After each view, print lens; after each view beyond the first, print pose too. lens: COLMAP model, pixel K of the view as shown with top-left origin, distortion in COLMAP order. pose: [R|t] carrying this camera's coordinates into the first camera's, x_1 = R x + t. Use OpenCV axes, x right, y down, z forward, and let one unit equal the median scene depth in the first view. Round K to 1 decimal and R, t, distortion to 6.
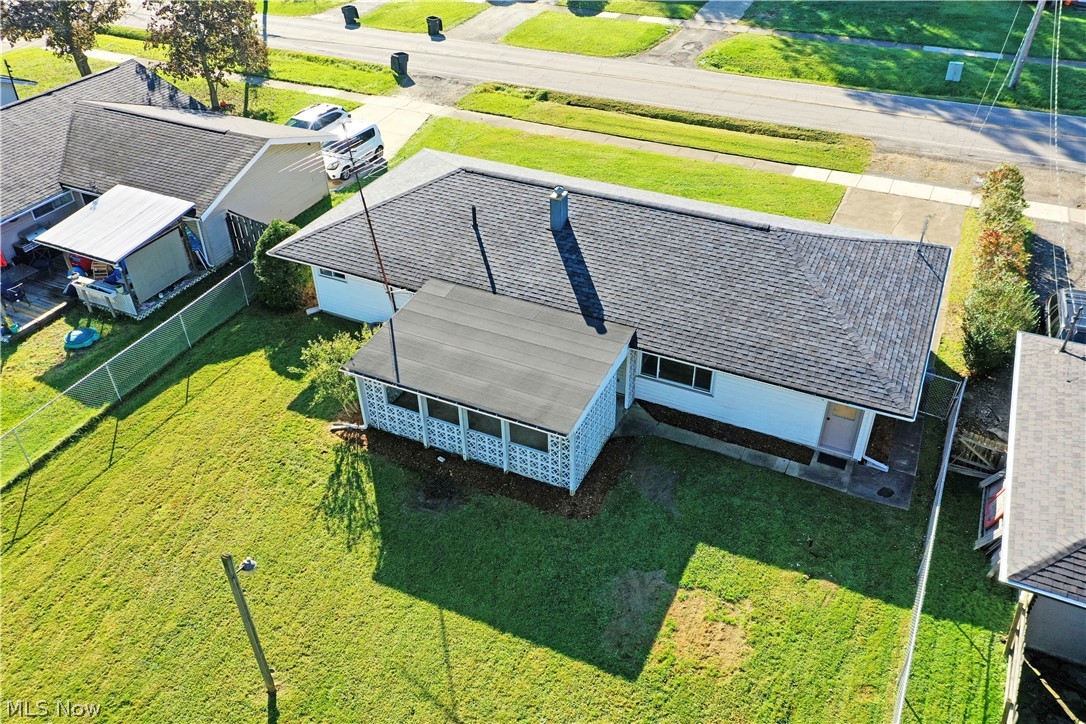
lens RADIAL K [[841.6, 0, 537.7], [0, 841.6, 360.0], [0, 0, 1]] dist [0.003178, -0.001474]
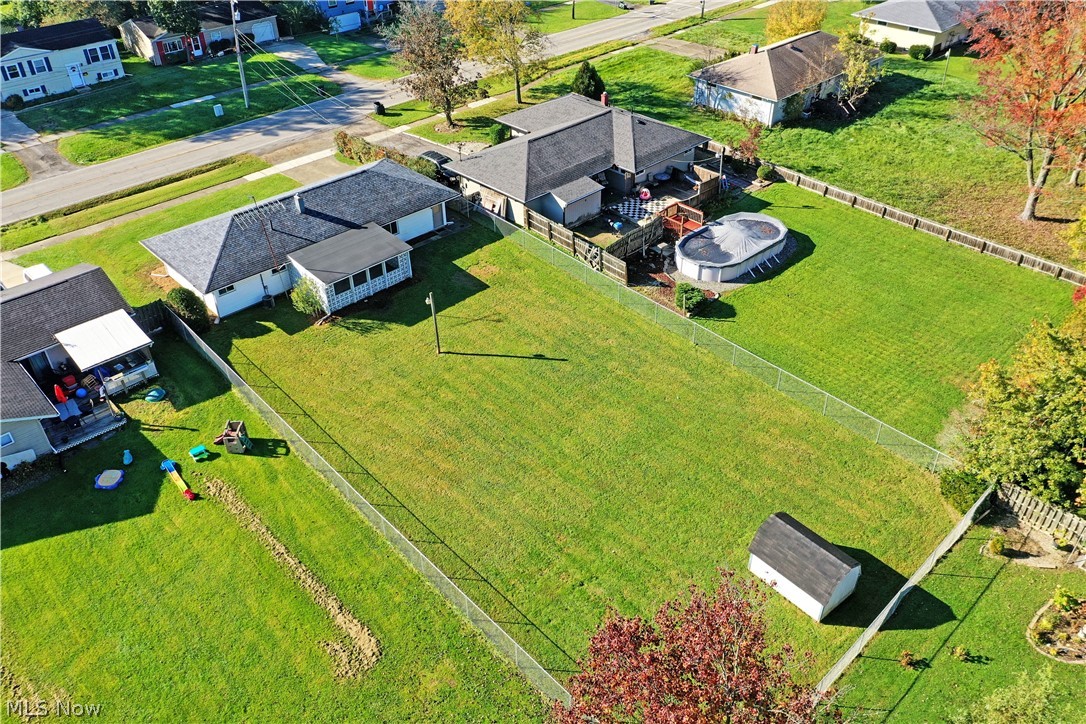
lens RADIAL K [[841.6, 0, 537.7], [0, 841.6, 360.0], [0, 0, 1]] dist [0.003178, -0.001474]
pose [[0.351682, -0.541391, 0.763686, -1.008039], [0.564597, 0.773389, 0.288270, -0.088015], [-0.746693, 0.329795, 0.577654, -0.360279]]
